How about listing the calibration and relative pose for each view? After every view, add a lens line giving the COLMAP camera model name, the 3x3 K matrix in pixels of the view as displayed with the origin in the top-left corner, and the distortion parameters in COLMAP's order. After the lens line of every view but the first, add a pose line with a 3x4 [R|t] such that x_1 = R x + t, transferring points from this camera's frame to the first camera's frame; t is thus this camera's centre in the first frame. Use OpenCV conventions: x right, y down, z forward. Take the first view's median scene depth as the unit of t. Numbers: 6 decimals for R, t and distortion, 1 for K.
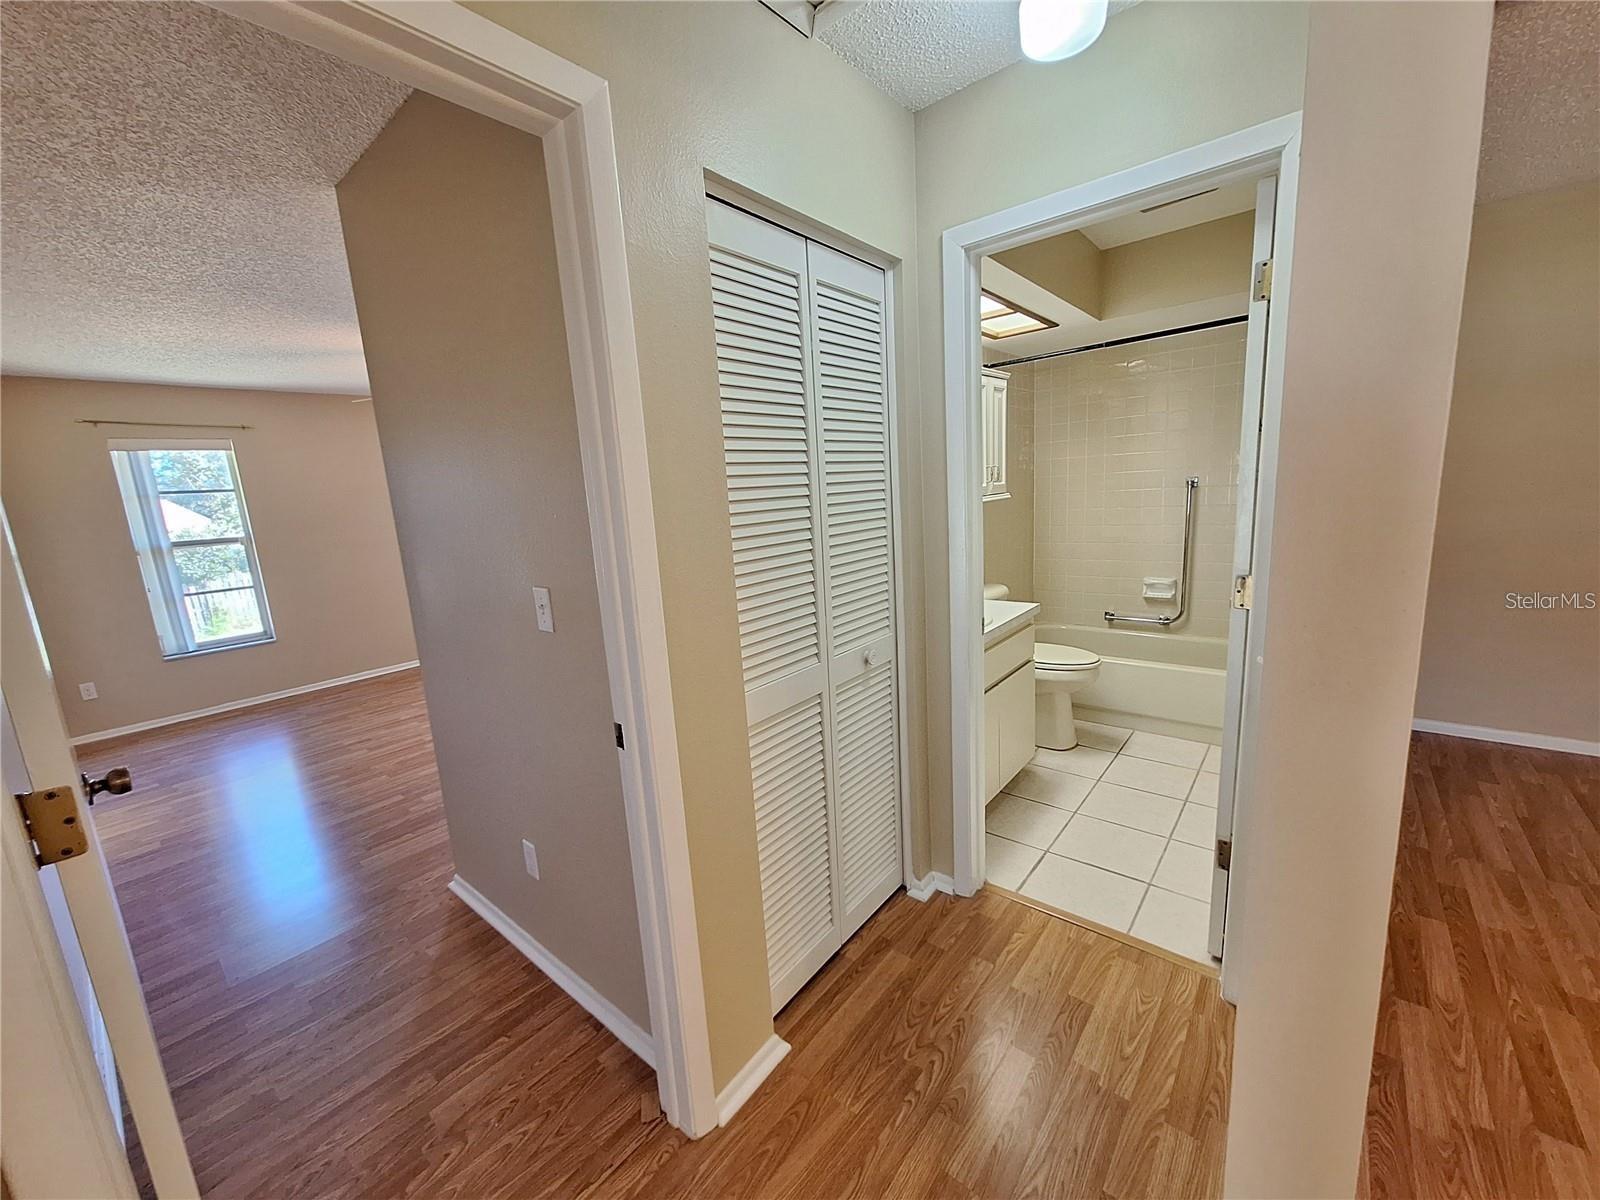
lens RADIAL K [[625.9, 0, 795.8], [0, 625.9, 602.8], [0, 0, 1]] dist [-0.000546, 0.000592]
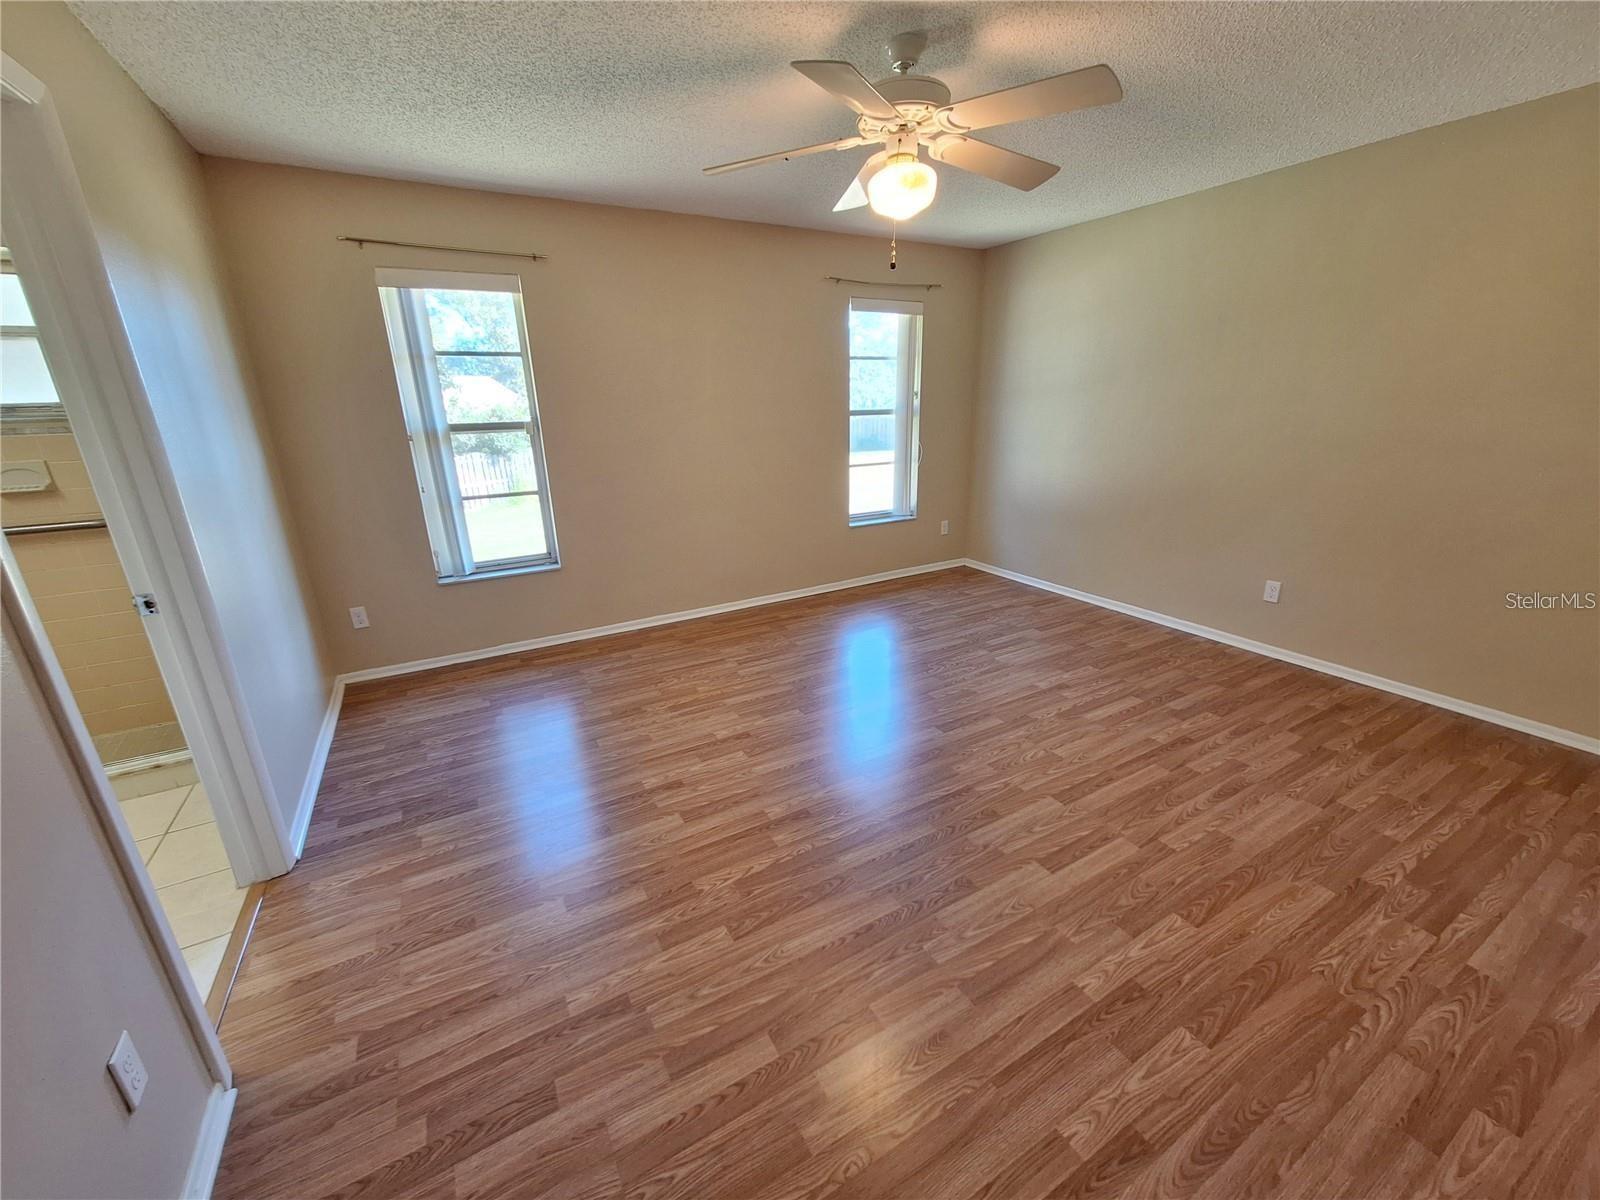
lens RADIAL K [[635.9, 0, 795.7], [0, 635.9, 604.9], [0, 0, 1]] dist [-0.000122, 0.000129]
pose [[0.935918, 0.153838, -0.316846, -0.353156], [-0.103157, 0.979850, 0.171033, -0.059168], [0.336773, -0.127388, 0.932929, 0.420171]]
